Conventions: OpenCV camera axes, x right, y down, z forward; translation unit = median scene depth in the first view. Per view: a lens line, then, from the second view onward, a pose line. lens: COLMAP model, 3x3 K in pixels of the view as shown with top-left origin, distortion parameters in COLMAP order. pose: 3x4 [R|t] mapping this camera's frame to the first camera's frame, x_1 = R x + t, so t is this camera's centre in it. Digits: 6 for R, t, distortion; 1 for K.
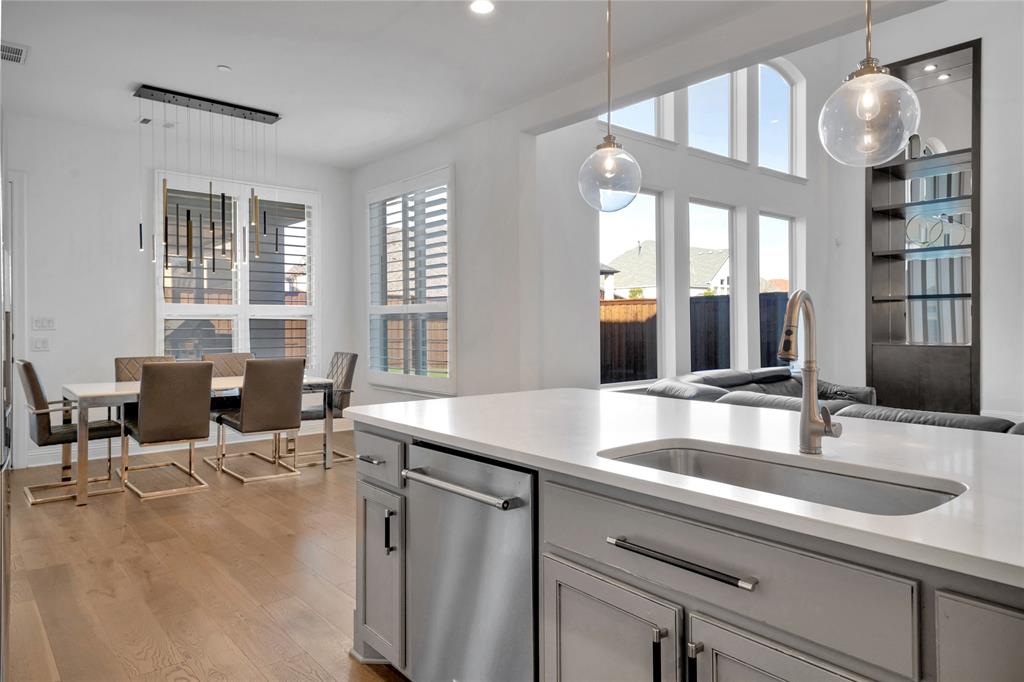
lens RADIAL K [[665.9, 0, 513.6], [0, 665.9, 320.7], [0, 0, 1]] dist [0.028704, 0.000578]
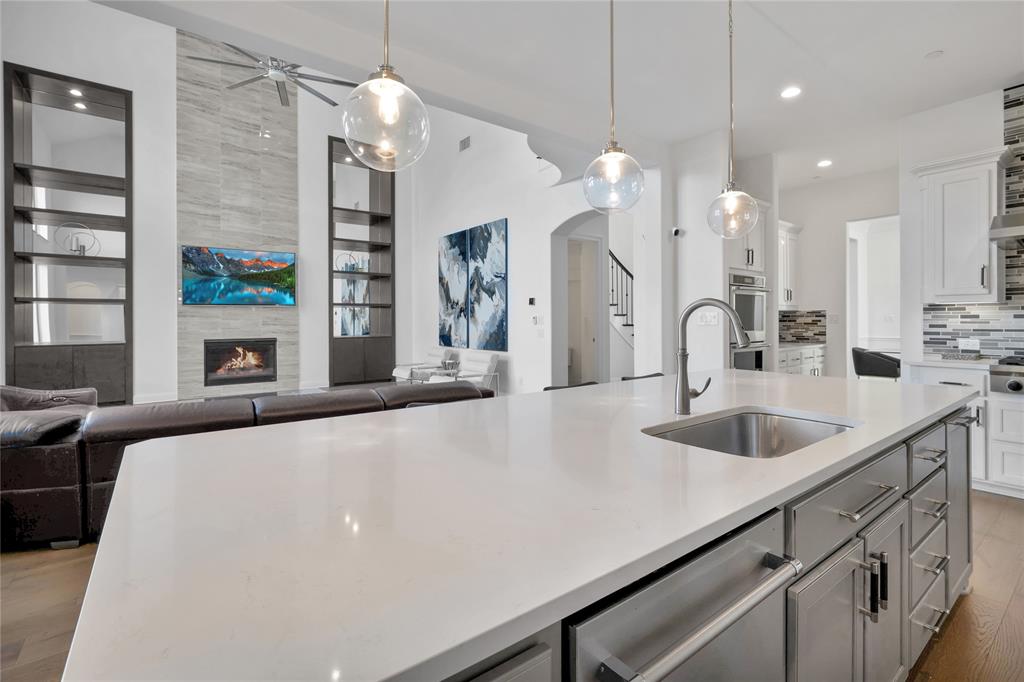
lens RADIAL K [[467.9, 0, 507.2], [0, 467.9, 315.1], [0, 0, 1]] dist [0.000039, 0.000606]
pose [[0.050031, 0.011262, 0.998684, -0.121990], [0.001197, 0.999935, -0.011336, -0.002552], [-0.998747, 0.001763, 0.050014, 0.299929]]
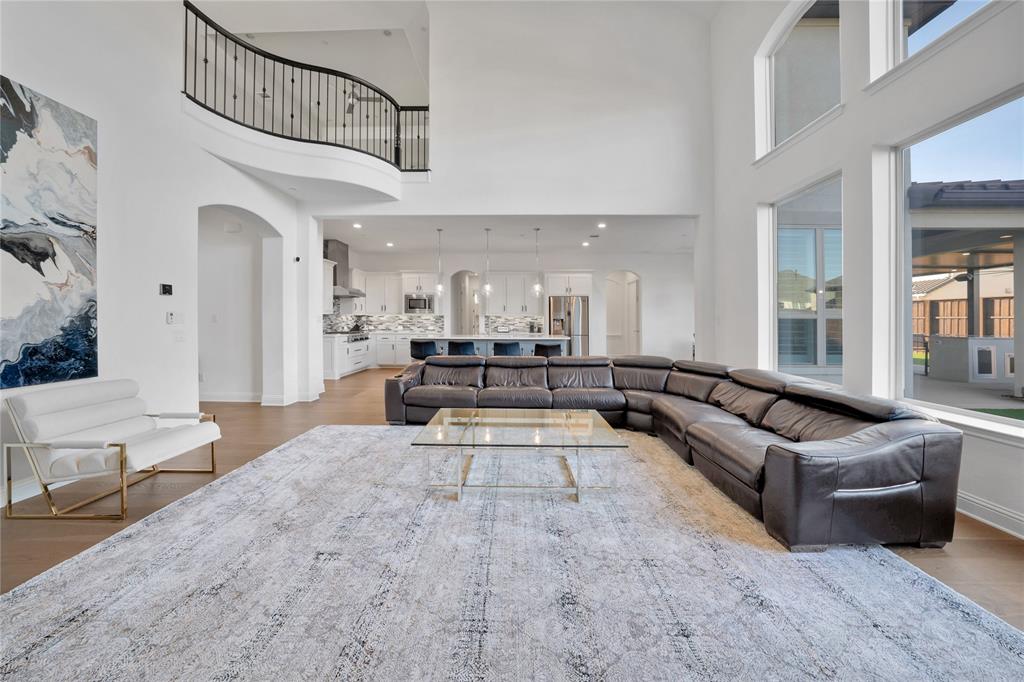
lens RADIAL K [[364.0, 0, 505.9], [0, 364.0, 320.9], [0, 0, 1]] dist [-0.031748, 0.007975]
pose [[-0.650182, 0.005512, -0.759759, 0.746556], [0.009818, 0.999951, -0.001147, 0.005871], [0.759715, -0.008205, -0.650204, 0.870234]]
